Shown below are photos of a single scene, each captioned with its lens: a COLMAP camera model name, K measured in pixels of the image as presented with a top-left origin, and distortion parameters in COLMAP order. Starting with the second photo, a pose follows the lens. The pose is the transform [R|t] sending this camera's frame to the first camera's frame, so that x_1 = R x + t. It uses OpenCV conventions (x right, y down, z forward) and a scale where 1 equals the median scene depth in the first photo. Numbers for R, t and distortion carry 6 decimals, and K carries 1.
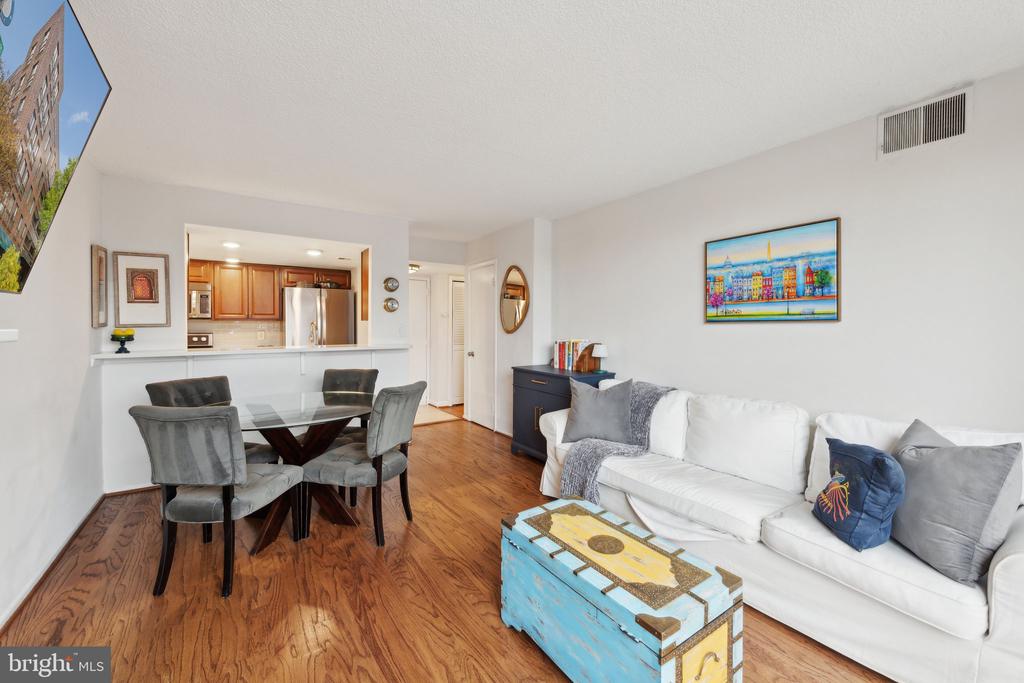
lens RADIAL K [[404.0, 0, 514.4], [0, 404.0, 327.4], [0, 0, 1]] dist [0.012628, -0.003152]
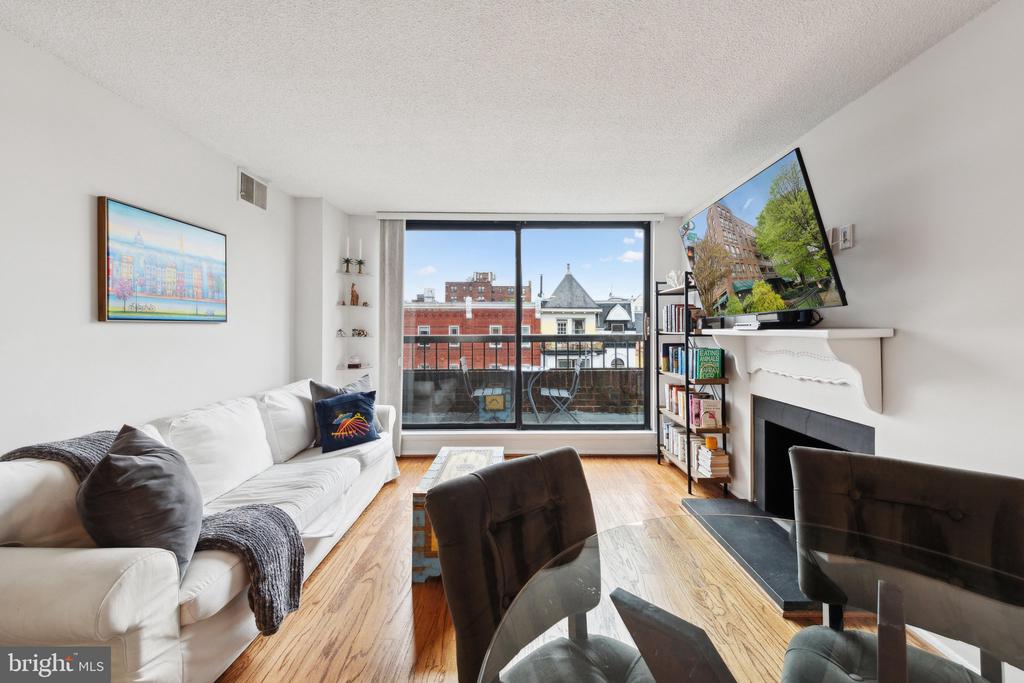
lens RADIAL K [[404.0, 0, 522.0], [0, 404.0, 326.5], [0, 0, 1]] dist [0.012628, -0.003152]
pose [[-0.823425, -0.000333, 0.567424, -0.459907], [-0.002309, 0.999994, -0.002763, -0.002988], [-0.567420, -0.003585, -0.823421, 1.210722]]
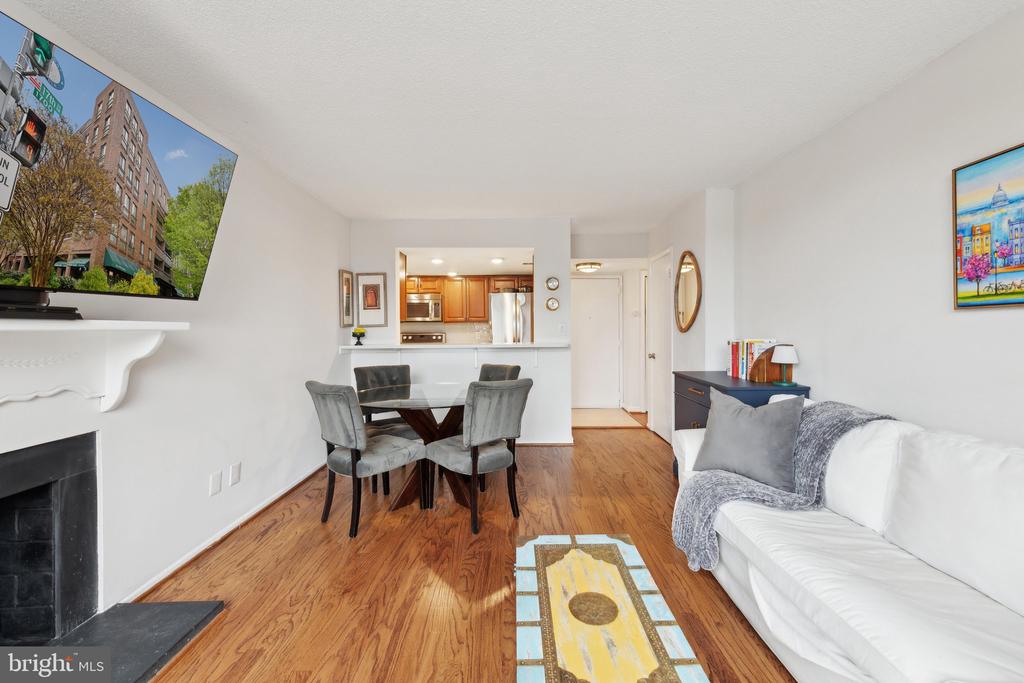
lens RADIAL K [[404.0, 0, 518.7], [0, 404.0, 329.2], [0, 0, 1]] dist [0.012628, -0.003152]
pose [[0.825252, -0.006745, -0.564725, 0.300010], [0.004777, 0.999976, -0.004963, 0.018279], [0.564745, 0.001398, 0.825264, 0.176830]]
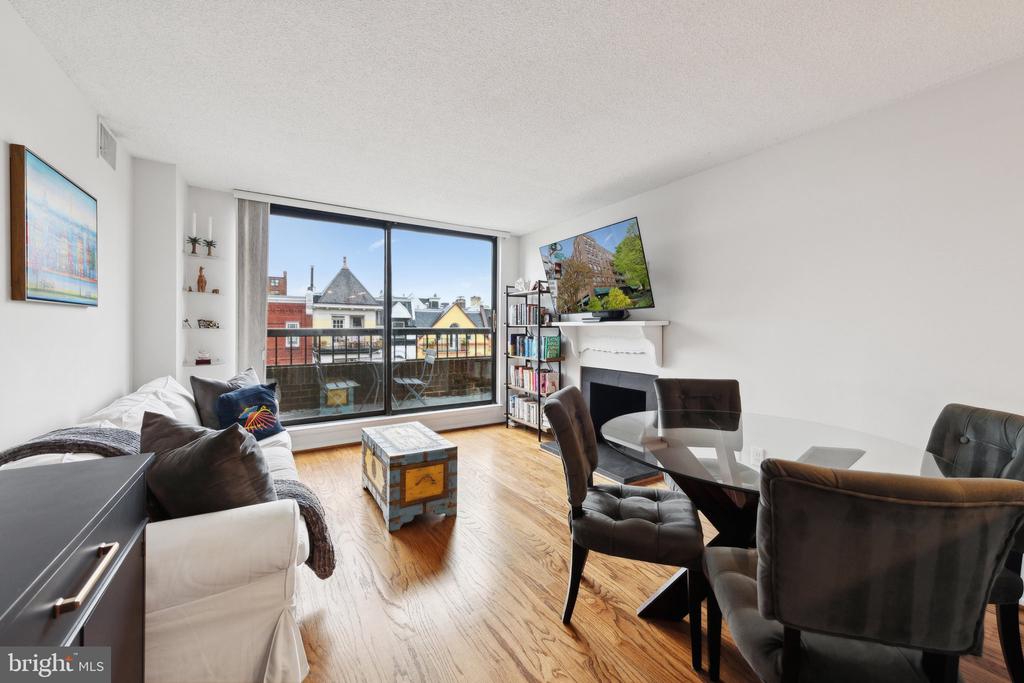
lens RADIAL K [[404.0, 0, 517.1], [0, 404.0, 330.7], [0, 0, 1]] dist [0.012628, -0.003152]
pose [[-0.998633, -0.007806, 0.051693, -0.195705], [-0.007376, 0.999937, 0.008499, 0.019216], [-0.051756, 0.008106, -0.998627, 1.561348]]
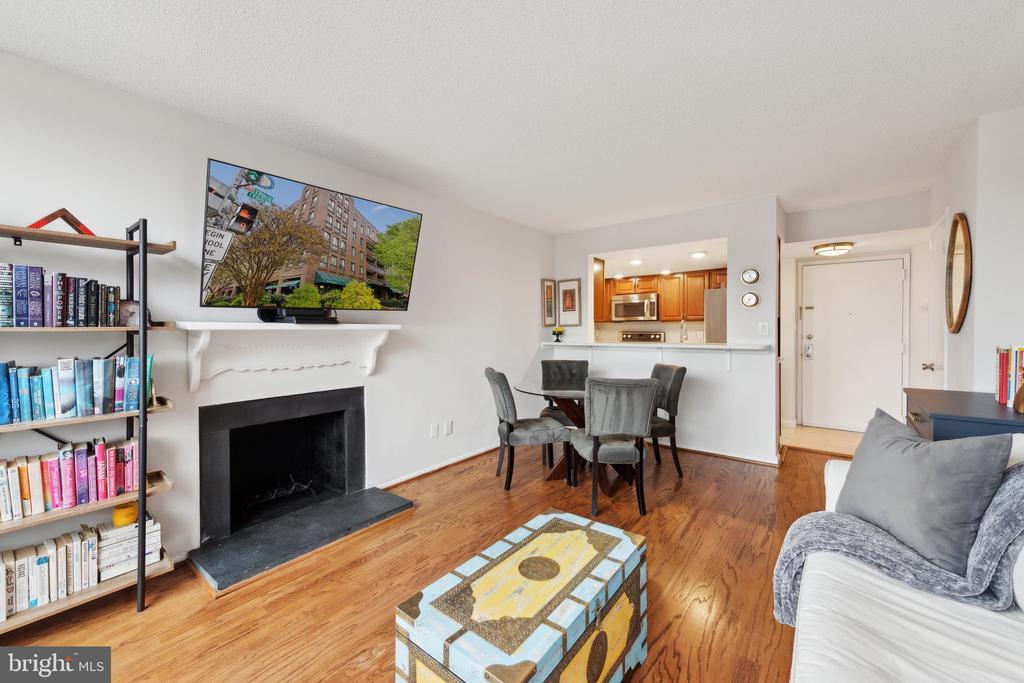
lens RADIAL K [[404.0, 0, 524.1], [0, 404.0, 335.0], [0, 0, 1]] dist [0.012628, -0.003152]
pose [[0.306092, 0.010355, -0.951946, 0.581737], [0.000255, 0.999940, 0.010959, 0.017246], [0.952002, -0.003597, 0.306071, 0.399456]]
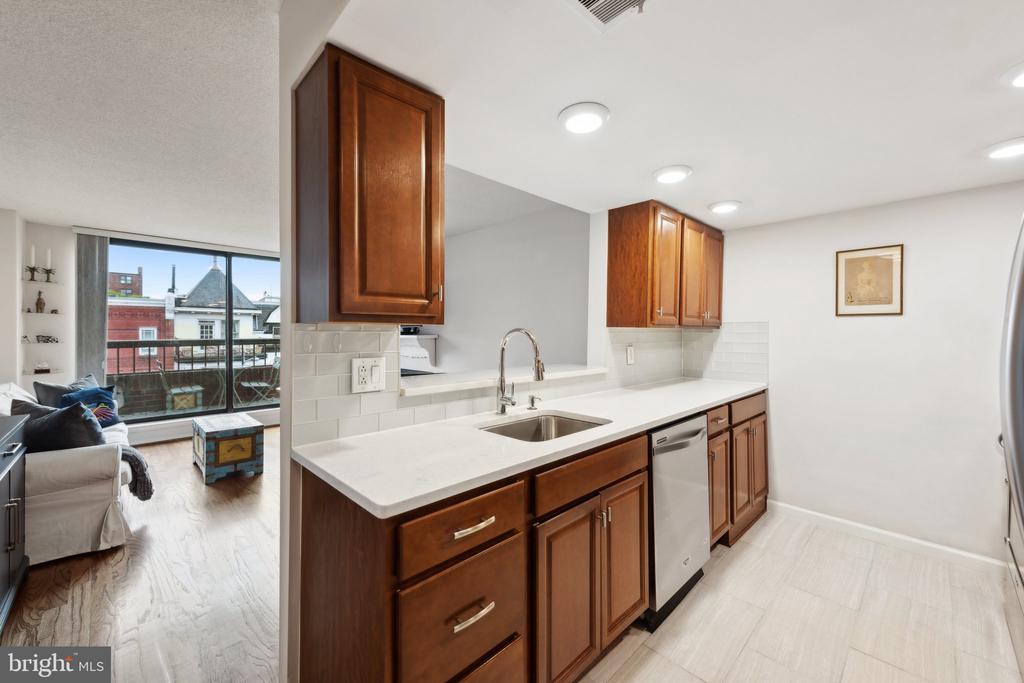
lens RADIAL K [[404.0, 0, 514.5], [0, 404.0, 332.9], [0, 0, 1]] dist [0.012628, -0.003152]
pose [[-0.985512, -0.004290, -0.169554, -0.606410], [-0.004993, 0.999981, 0.003719, -0.020058], [0.169534, 0.004512, -0.985514, 2.113825]]
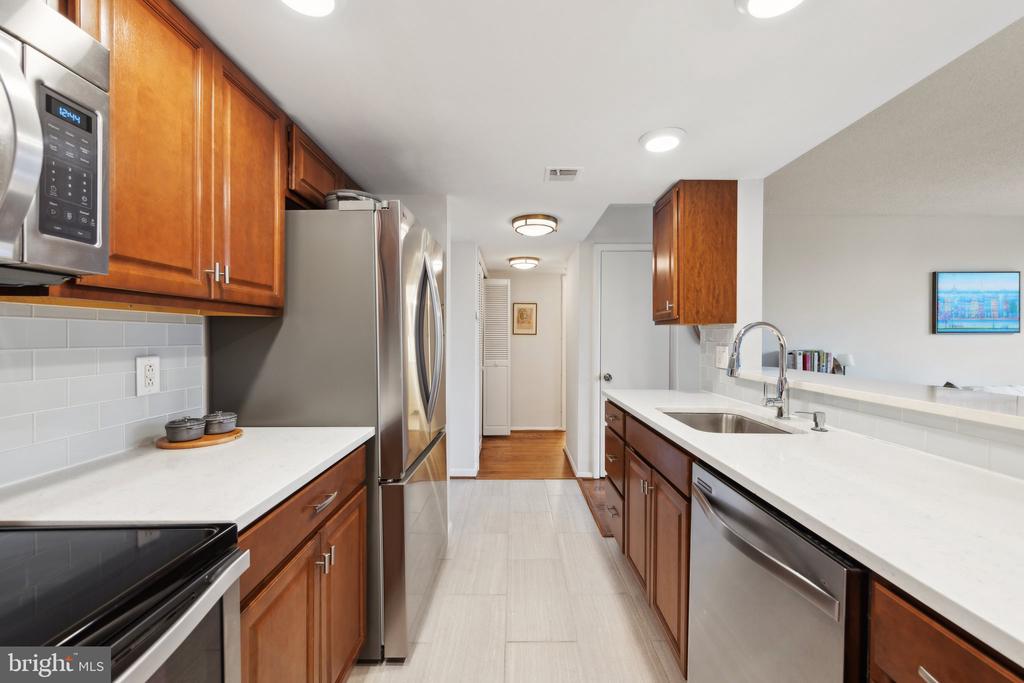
lens RADIAL K [[404.0, 0, 513.9], [0, 404.0, 339.8], [0, 0, 1]] dist [0.012628, -0.003152]
pose [[0.568762, -0.006732, 0.822474, -1.419981], [0.000464, 0.999969, 0.007864, -0.003255], [-0.822502, -0.004091, 0.568748, 1.429233]]
